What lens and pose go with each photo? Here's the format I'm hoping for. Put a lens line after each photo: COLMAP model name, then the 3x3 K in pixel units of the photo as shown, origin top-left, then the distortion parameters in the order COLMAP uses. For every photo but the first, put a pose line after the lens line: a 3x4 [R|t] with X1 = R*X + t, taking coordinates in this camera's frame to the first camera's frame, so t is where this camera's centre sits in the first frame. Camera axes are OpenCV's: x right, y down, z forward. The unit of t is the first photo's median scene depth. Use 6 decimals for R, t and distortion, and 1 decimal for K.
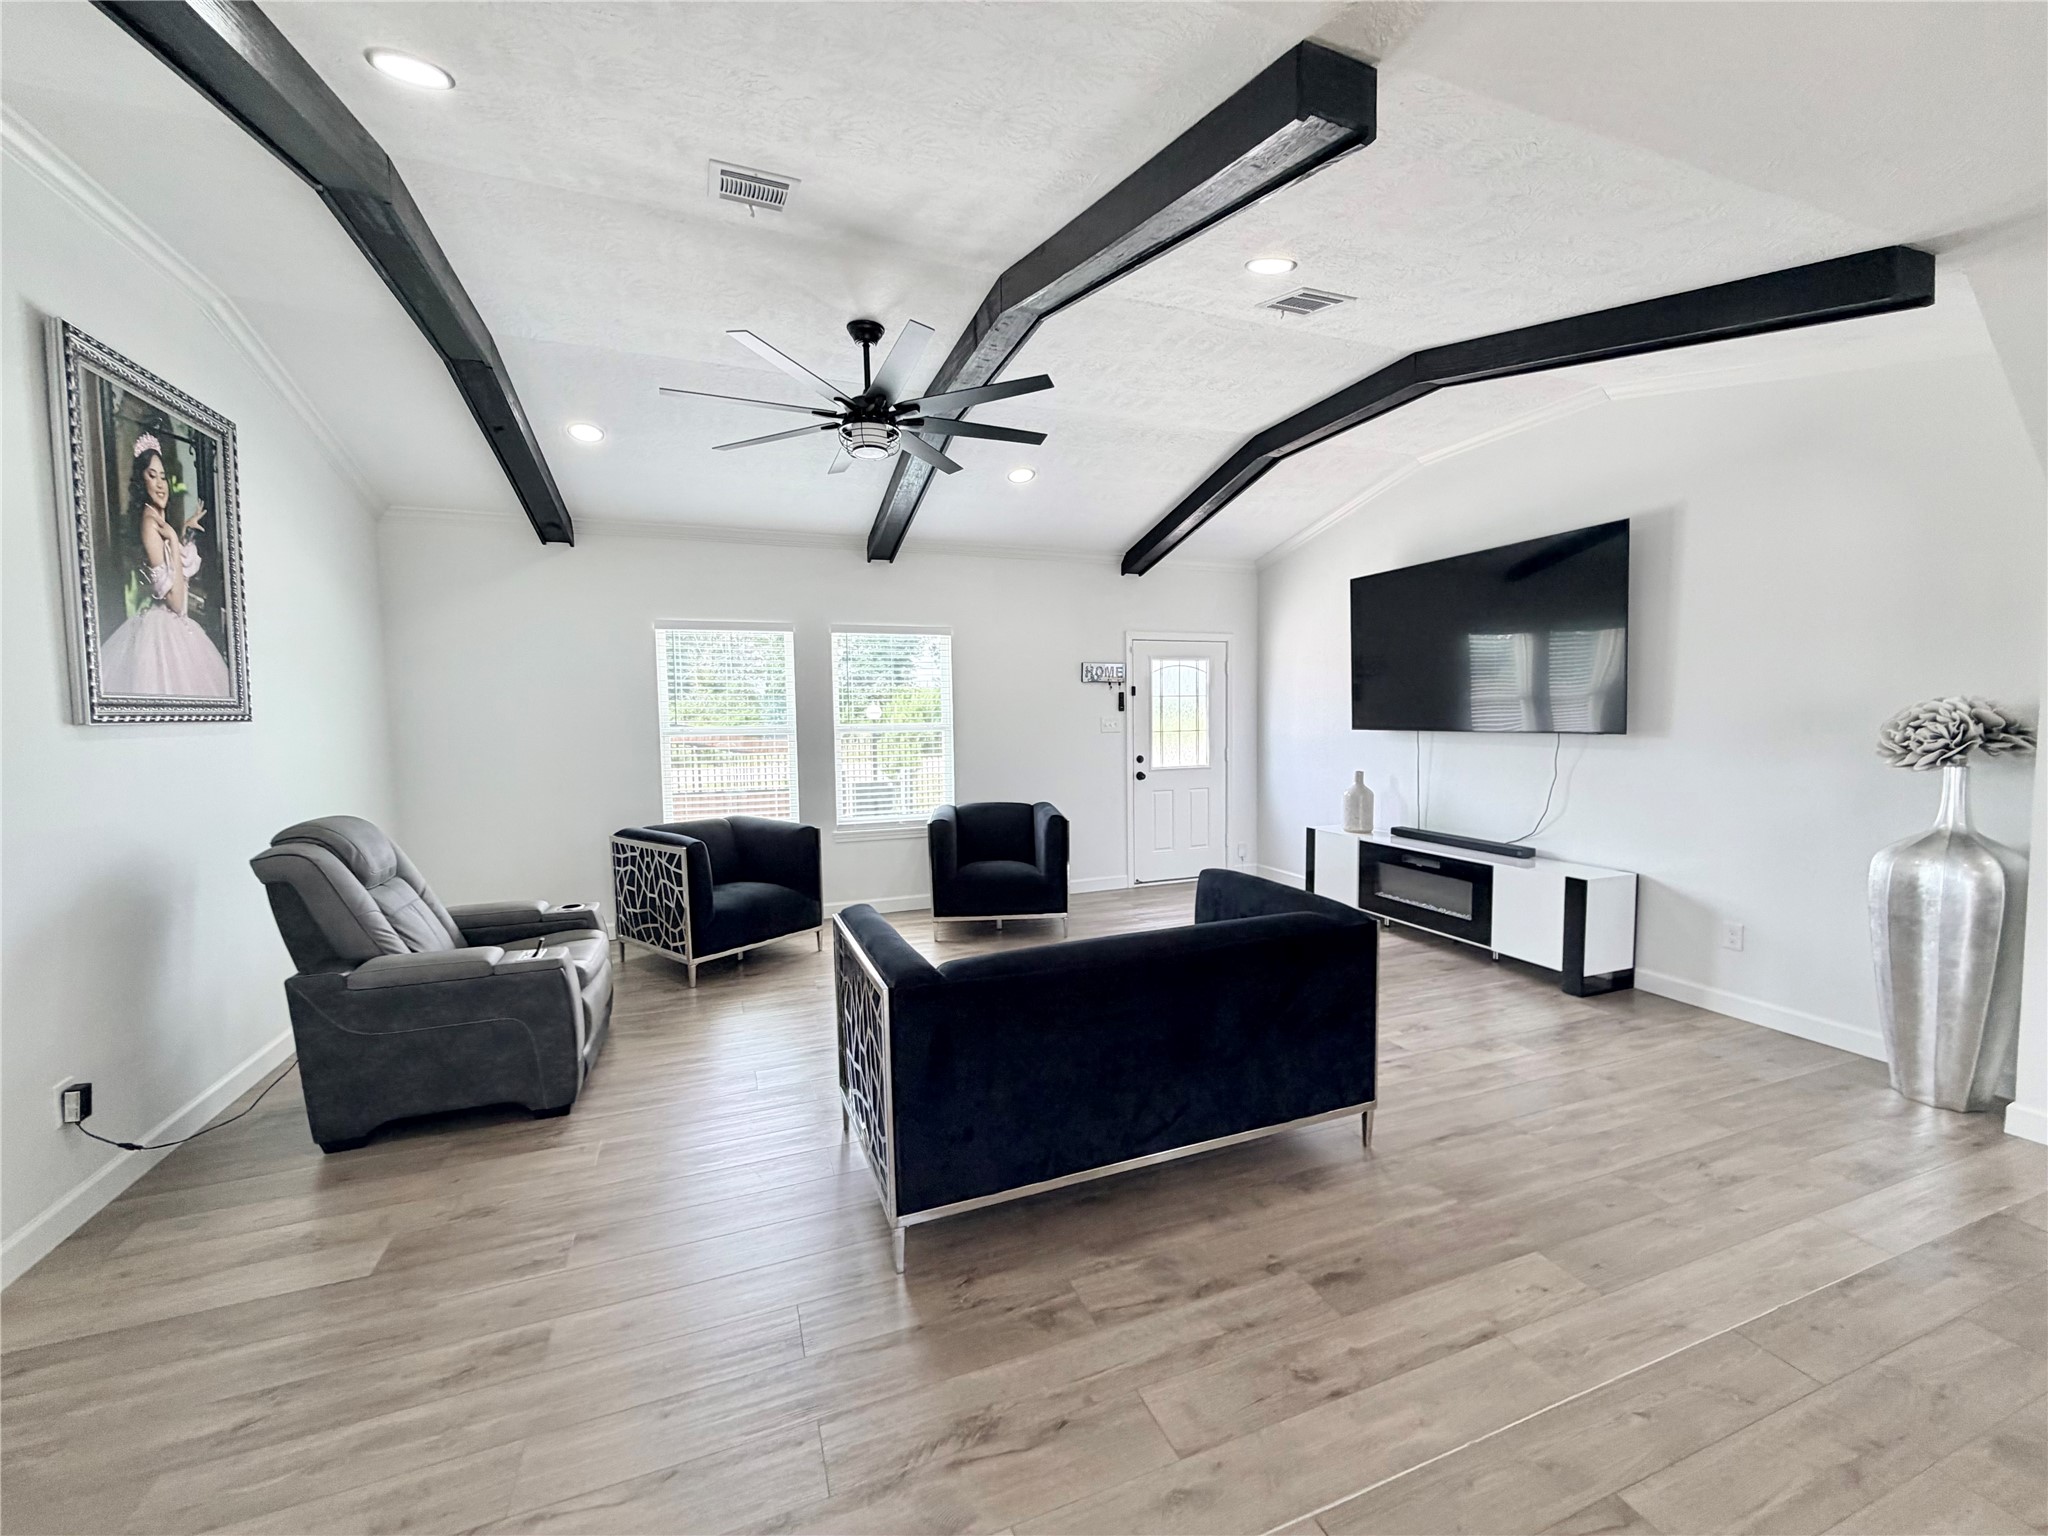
lens RADIAL K [[815.5, 0, 1020.4], [0, 815.5, 761.9], [0, 0, 1]] dist [0.001826, -0.000870]
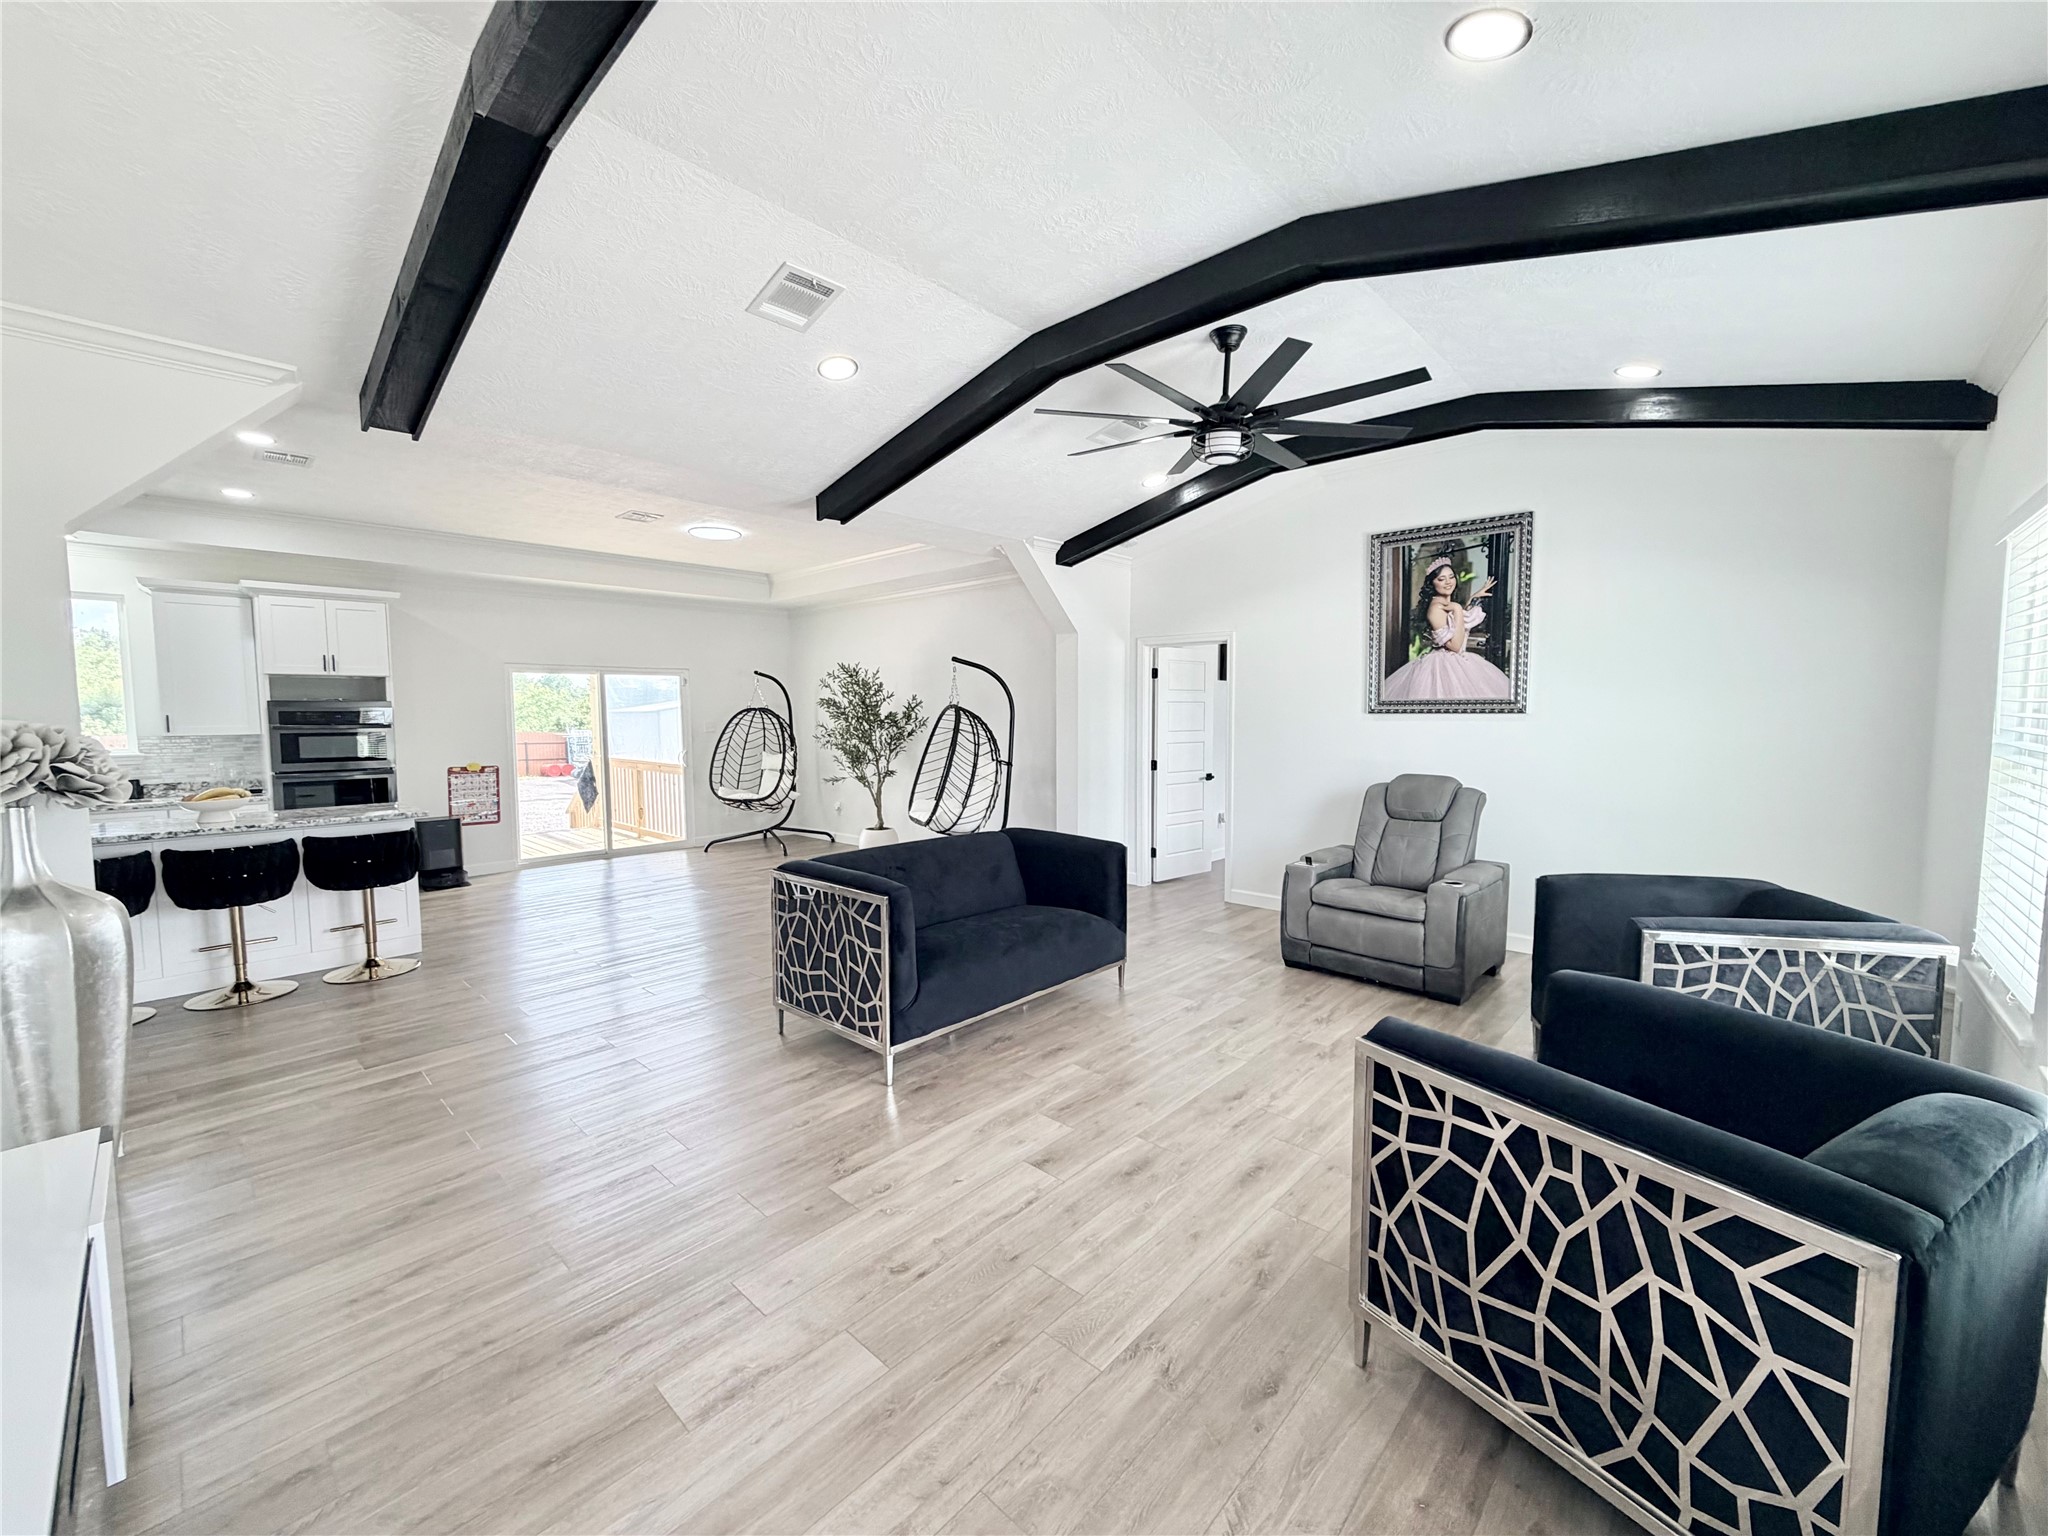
lens RADIAL K [[815.5, 0, 1024.8], [0, 815.5, 767.2], [0, 0, 1]] dist [0.001826, -0.000870]
pose [[-0.899317, 0.047511, -0.434709, 0.403258], [-0.011787, 0.991085, 0.132705, -0.107434], [0.437138, 0.124468, -0.890740, 1.504911]]
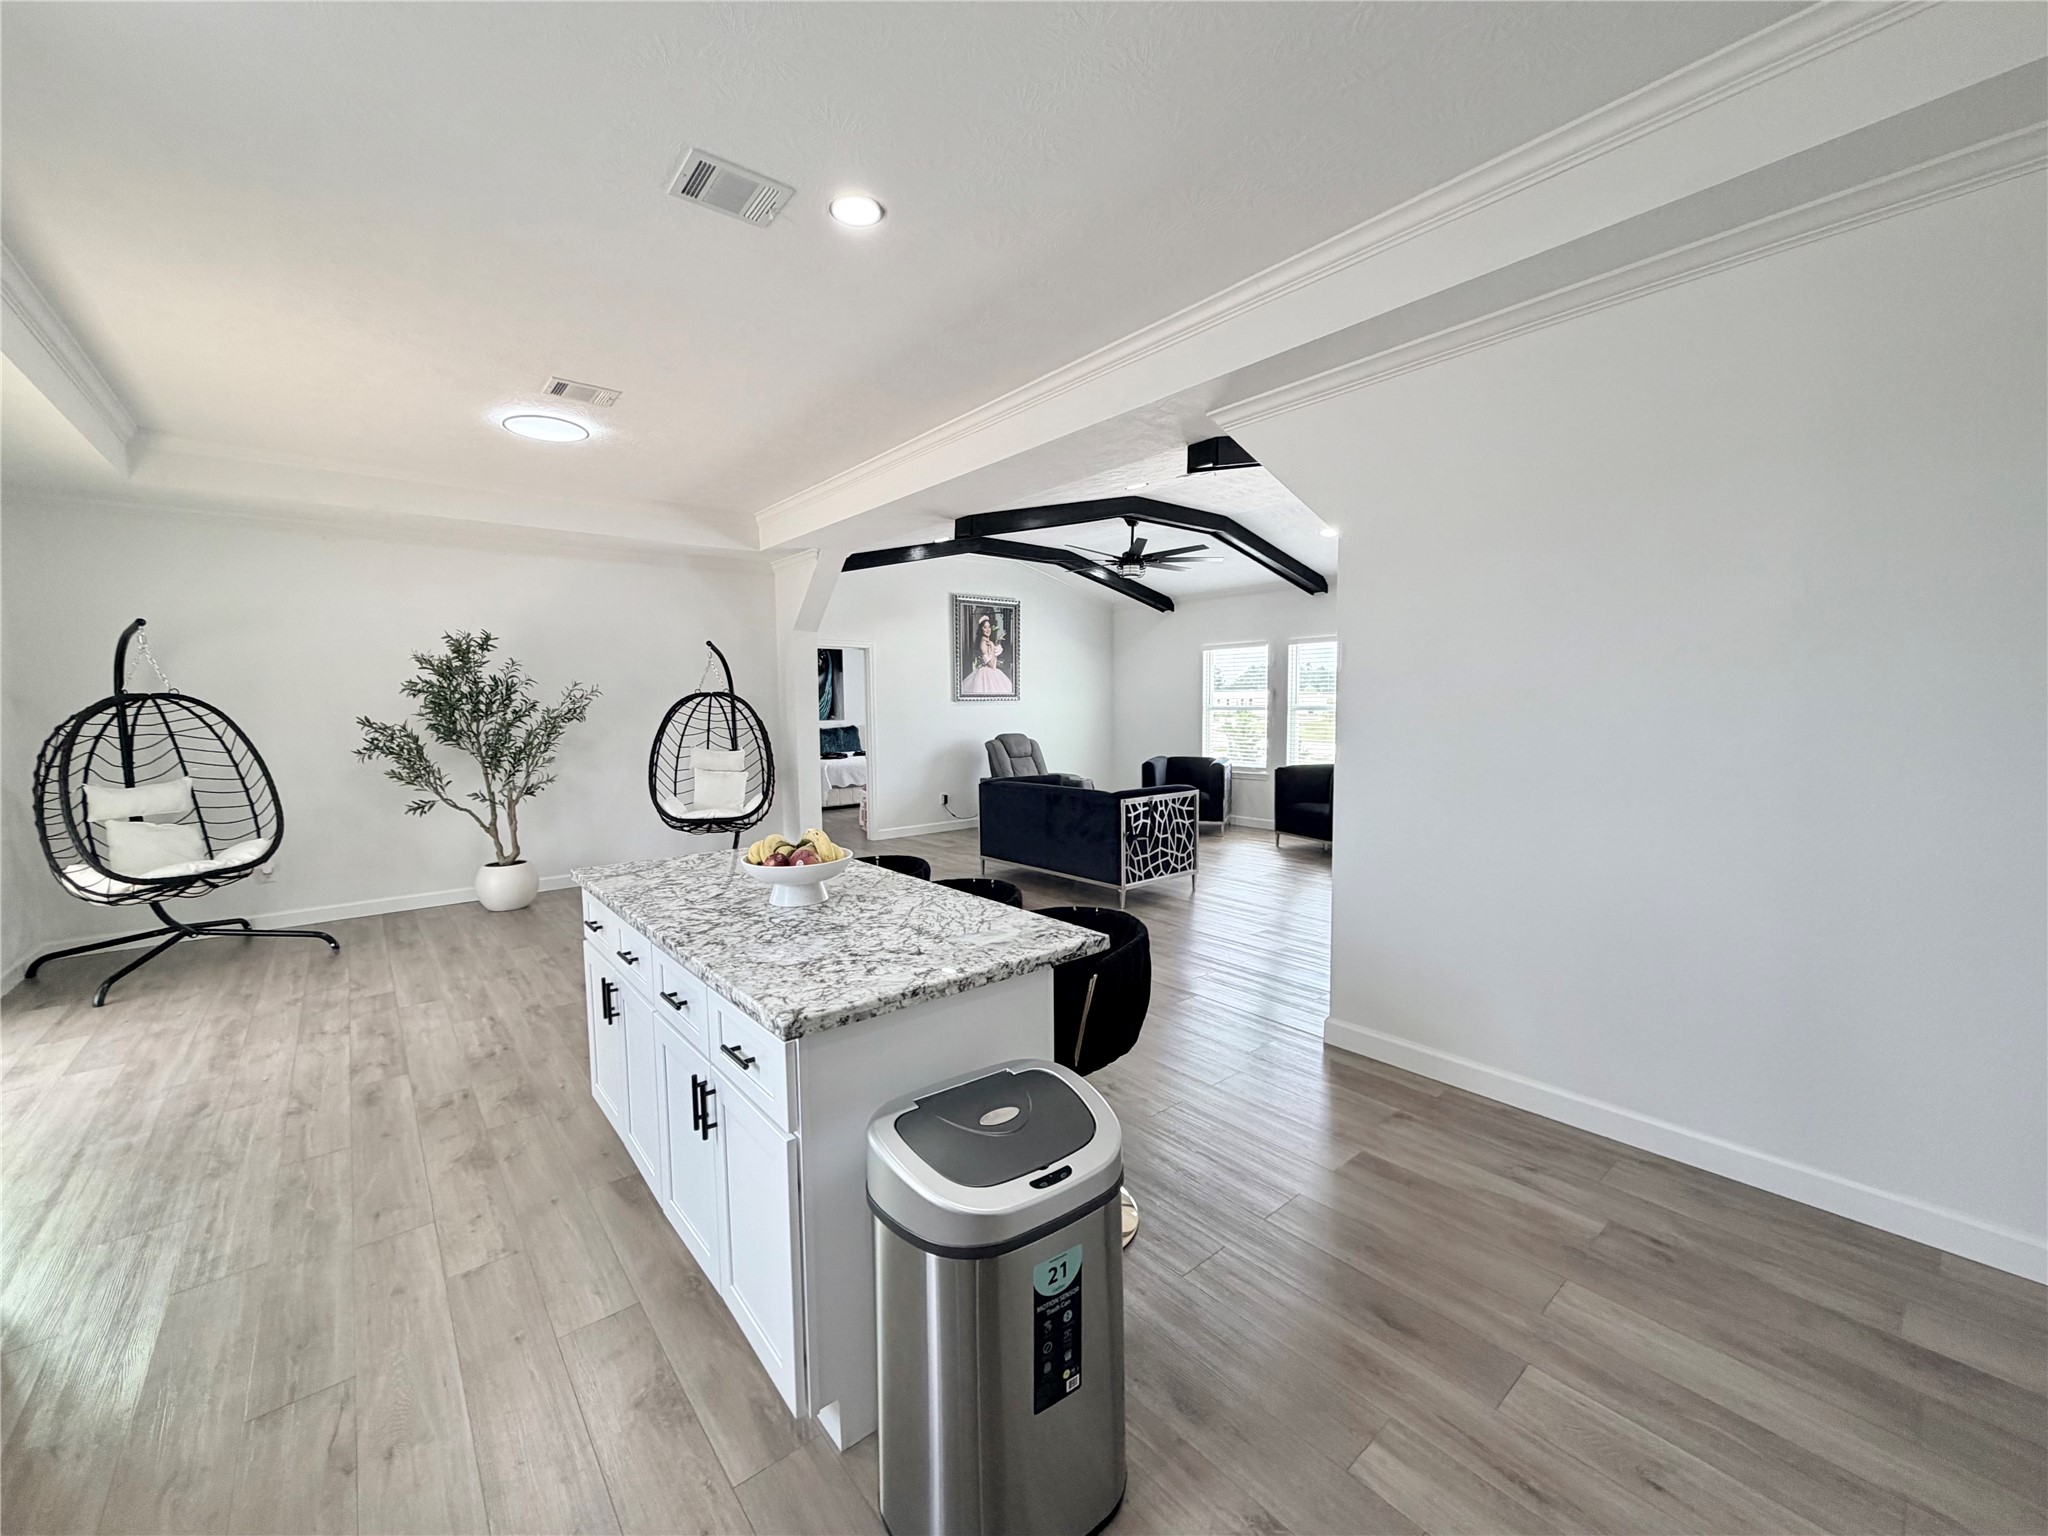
lens RADIAL K [[815.5, 0, 1019.1], [0, 815.5, 768.7], [0, 0, 1]] dist [0.001826, -0.000870]
pose [[0.319391, 0.084923, -0.943810, 1.447993], [-0.053085, 0.996016, 0.071656, -0.012850], [0.946135, 0.027216, 0.322627, 0.041713]]
